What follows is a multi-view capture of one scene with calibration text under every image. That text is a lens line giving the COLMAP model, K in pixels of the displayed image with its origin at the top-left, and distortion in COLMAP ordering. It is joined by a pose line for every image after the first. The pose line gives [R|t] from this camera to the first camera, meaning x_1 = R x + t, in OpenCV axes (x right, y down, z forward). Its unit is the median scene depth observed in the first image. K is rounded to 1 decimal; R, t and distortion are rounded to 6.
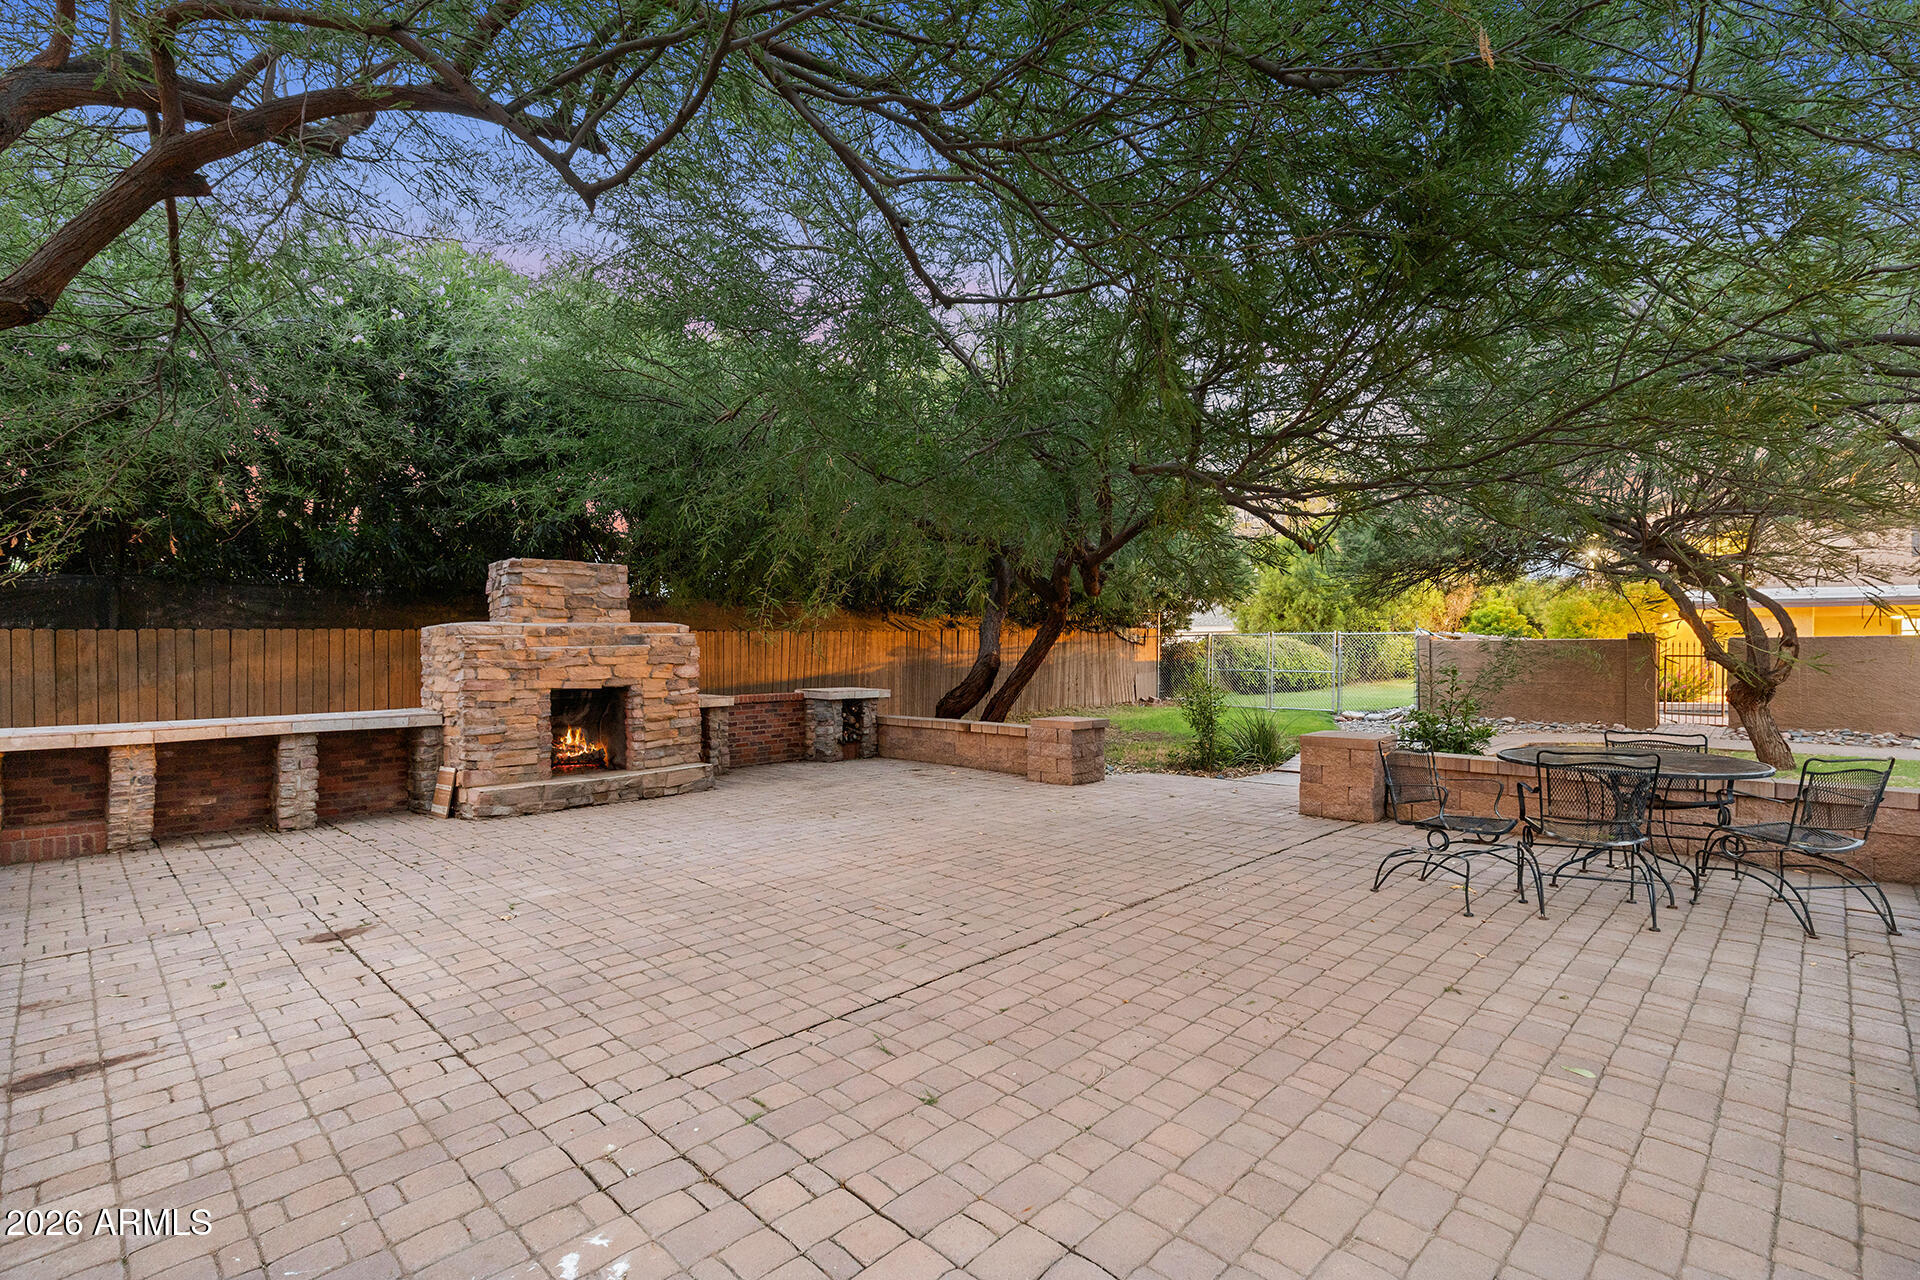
lens RADIAL K [[884.8, 0, 960.1], [0, 884.8, 643.6], [0, 0, 1]] dist [0.005297, -0.000661]
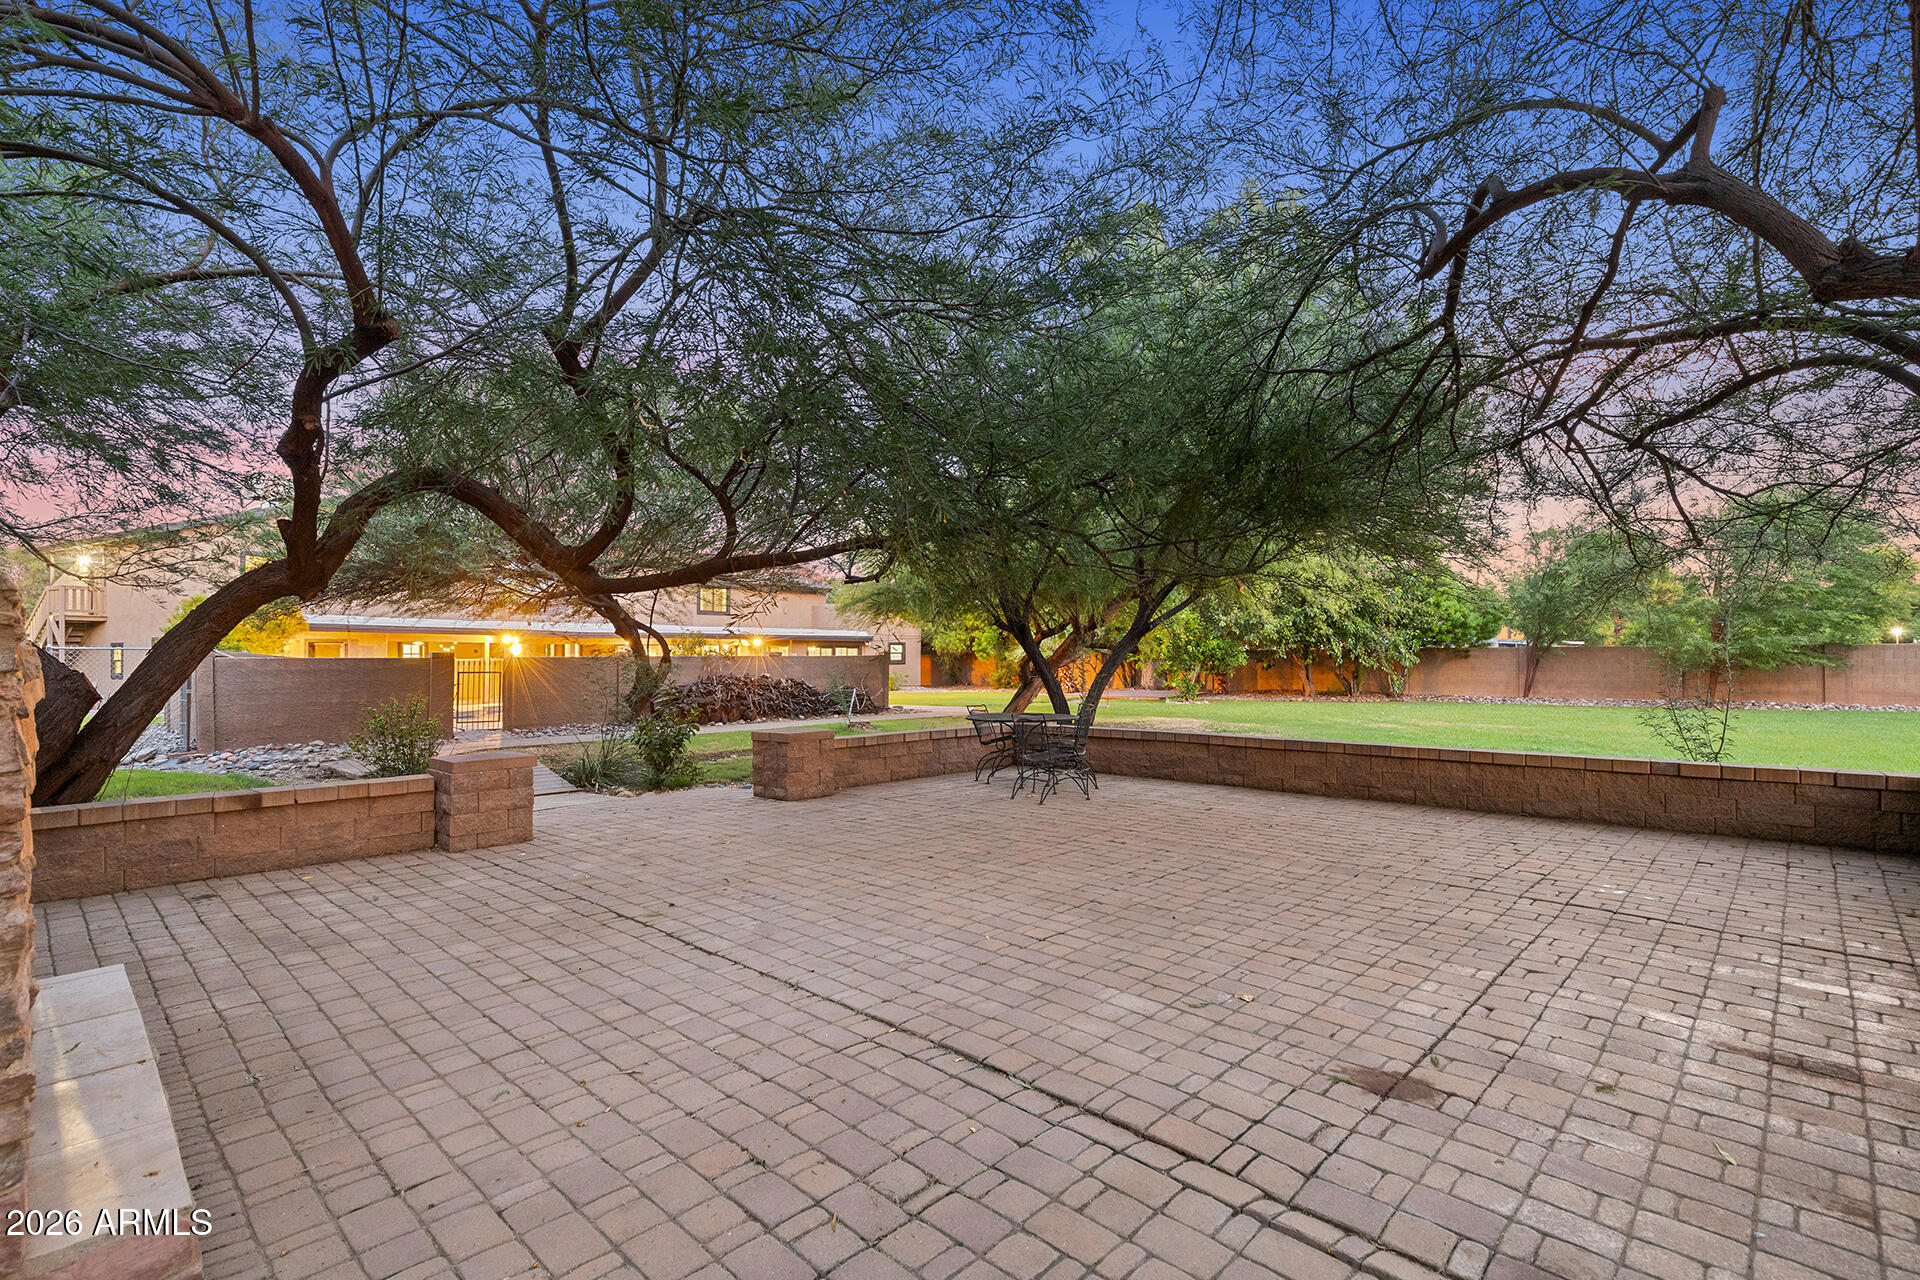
lens RADIAL K [[884.8, 0, 958.4], [0, 884.8, 647.8], [0, 0, 1]] dist [0.005297, -0.000661]
pose [[-0.015950, 0.022203, 0.999626, -1.263723], [0.003125, 0.999750, -0.022156, 0.023843], [-0.999868, 0.002771, -0.016015, 1.243961]]
